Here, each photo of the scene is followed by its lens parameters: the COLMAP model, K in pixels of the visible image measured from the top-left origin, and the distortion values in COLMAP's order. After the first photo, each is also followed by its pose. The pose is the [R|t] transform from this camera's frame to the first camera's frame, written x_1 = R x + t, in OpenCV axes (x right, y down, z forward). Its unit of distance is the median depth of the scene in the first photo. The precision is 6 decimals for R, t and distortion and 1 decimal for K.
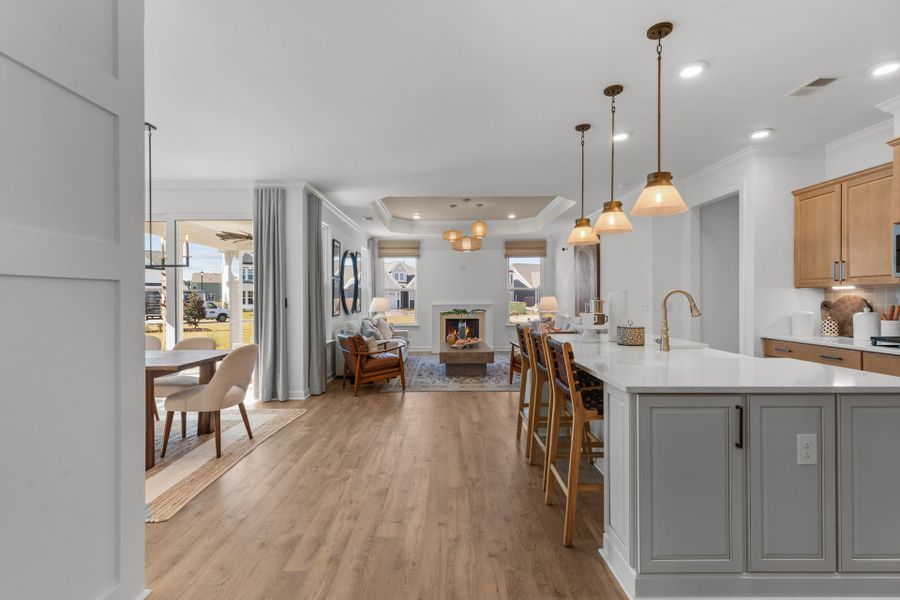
lens RADIAL K [[437.6, 0, 450.0], [0, 437.6, 300.0], [0, 0, 1]] dist [0.000605, 0.000165]
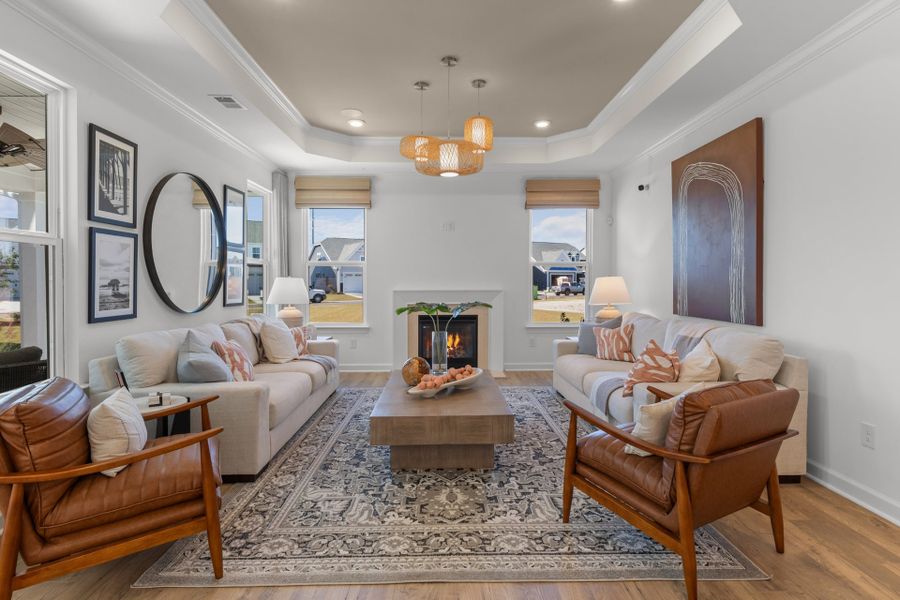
lens RADIAL K [[481.8, 0, 448.6], [0, 481.8, 285.4], [0, 0, 1]] dist [-0.001053, -0.000964]
pose [[0.999982, 0.002544, 0.005471, 0.047214], [-0.002577, 0.999979, 0.005999, 0.000543], [-0.005455, -0.006013, 0.999967, 0.666330]]
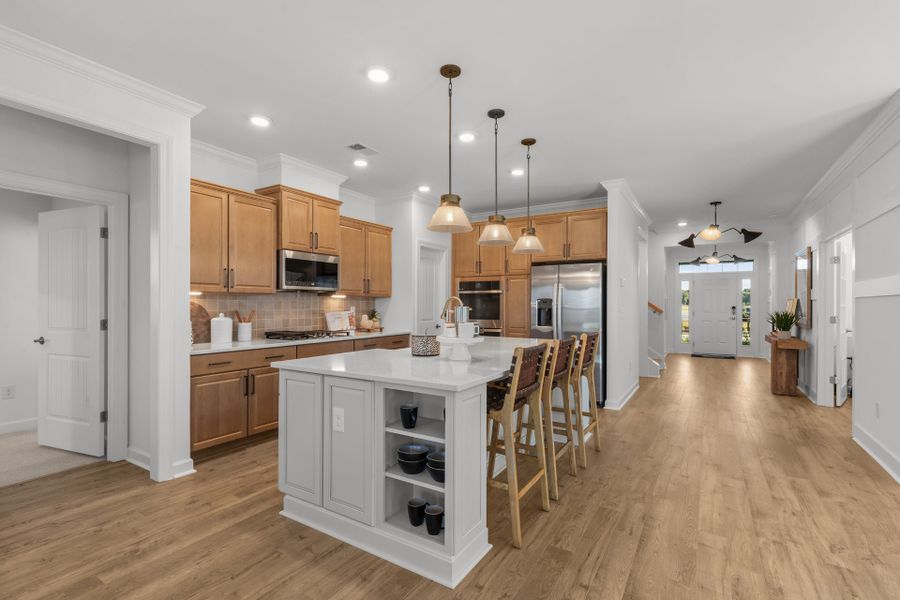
lens RADIAL K [[417.9, 0, 450.0], [0, 417.9, 304.6], [0, 0, 1]] dist [-0.000926, -0.000905]
pose [[-0.845376, 0.009847, 0.534081, -0.039984], [0.009674, 0.999948, -0.003124, 0.003689], [-0.534084, 0.002525, -0.845428, 1.014822]]
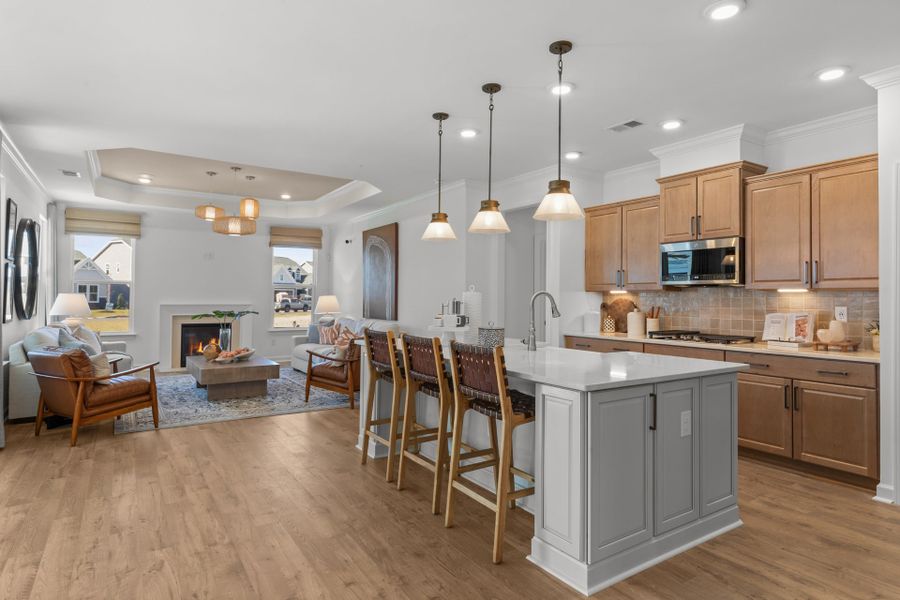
lens RADIAL K [[504.0, 0, 470.9], [0, 504.0, 289.4], [0, 0, 1]] dist [-0.000480, -0.000159]
pose [[0.825917, 0.019850, 0.563442, -0.152459], [-0.008739, 0.999711, -0.022409, -0.000248], [-0.563723, 0.013584, 0.825852, 0.049810]]
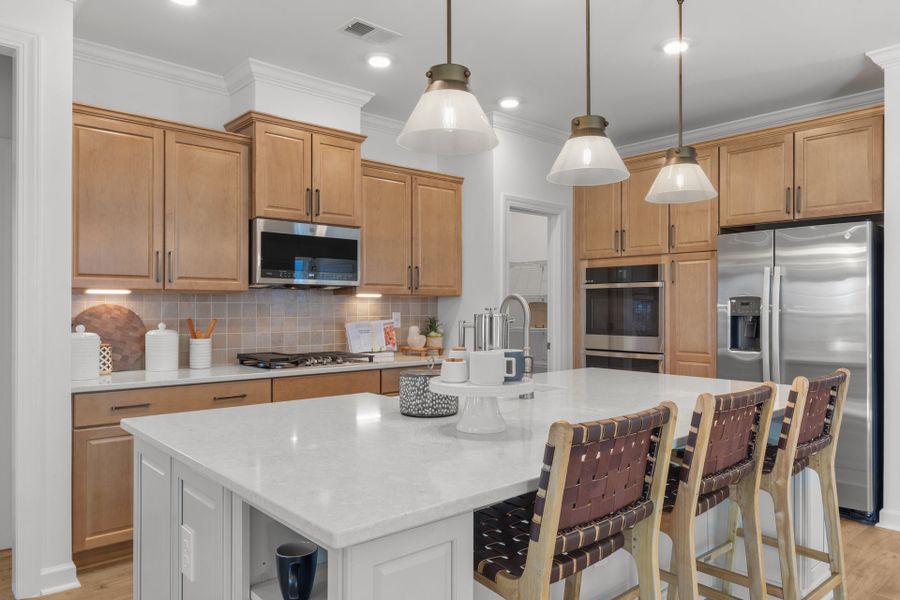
lens RADIAL K [[619.2, 0, 439.2], [0, 619.2, 311.6], [0, 0, 1]] dist [0.000119, 0.003030]
pose [[-0.656014, 0.006955, 0.754717, -0.025225], [0.010318, 0.999947, -0.000246, 0.003118], [-0.754678, 0.007626, -0.656051, 0.843537]]
